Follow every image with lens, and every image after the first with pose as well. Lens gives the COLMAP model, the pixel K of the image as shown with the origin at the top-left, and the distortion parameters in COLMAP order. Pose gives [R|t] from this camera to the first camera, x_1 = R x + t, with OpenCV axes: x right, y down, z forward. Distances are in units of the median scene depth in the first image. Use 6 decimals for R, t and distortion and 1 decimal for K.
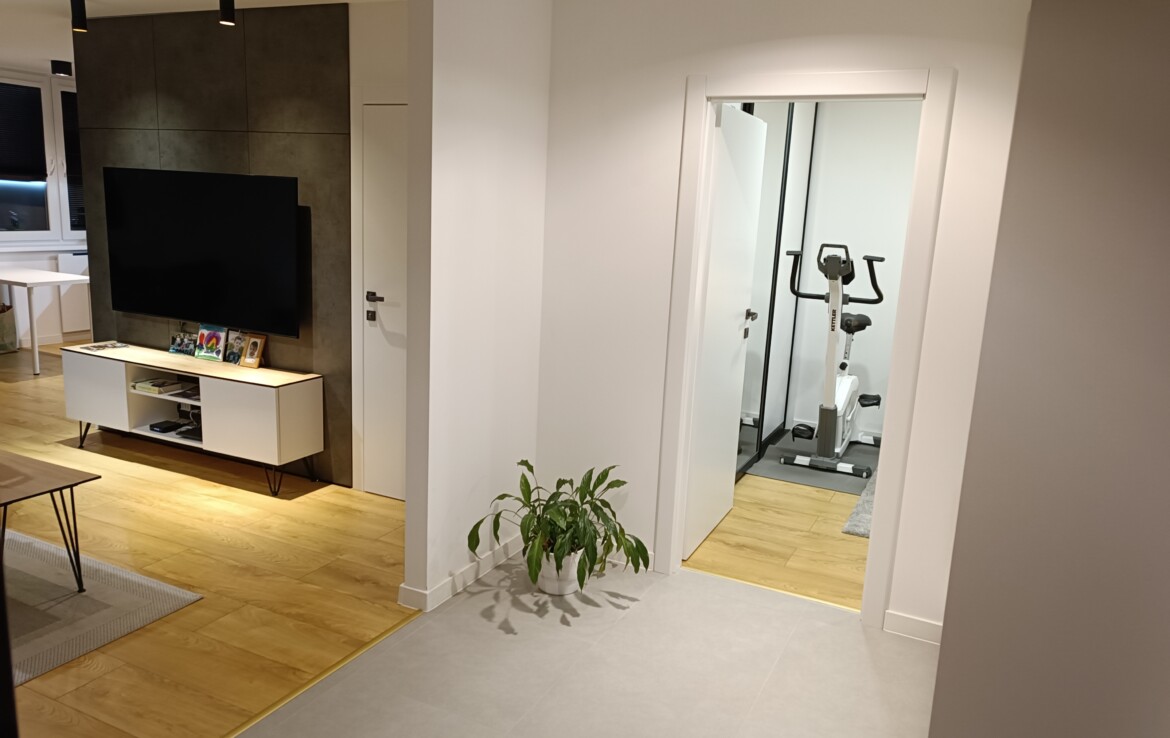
lens RADIAL K [[842.0, 0, 589.8], [0, 842.0, 366.6], [0, 0, 1]] dist [0.028659, -0.002175]
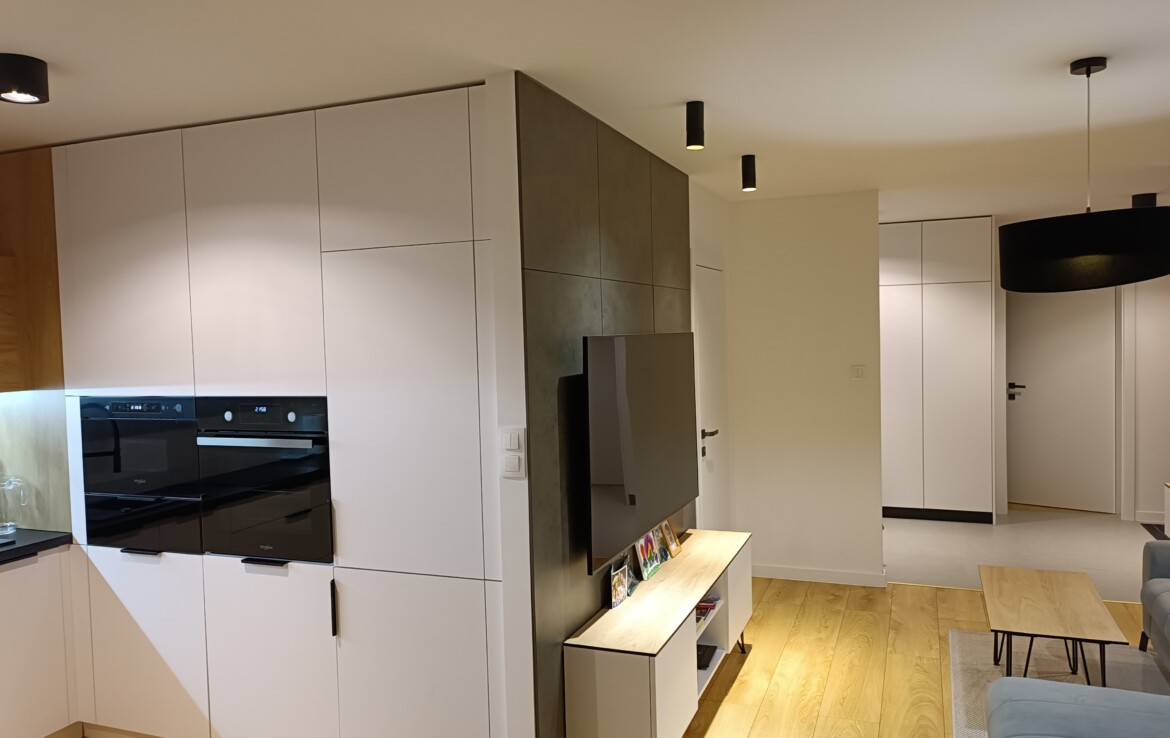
lens RADIAL K [[842.0, 0, 592.0], [0, 842.0, 366.9], [0, 0, 1]] dist [0.028659, -0.002175]
pose [[-0.073233, -0.090193, 0.993228, -1.391190], [0.225403, 0.968637, 0.104579, -0.328783], [-0.971509, 0.231535, -0.050606, 1.230374]]
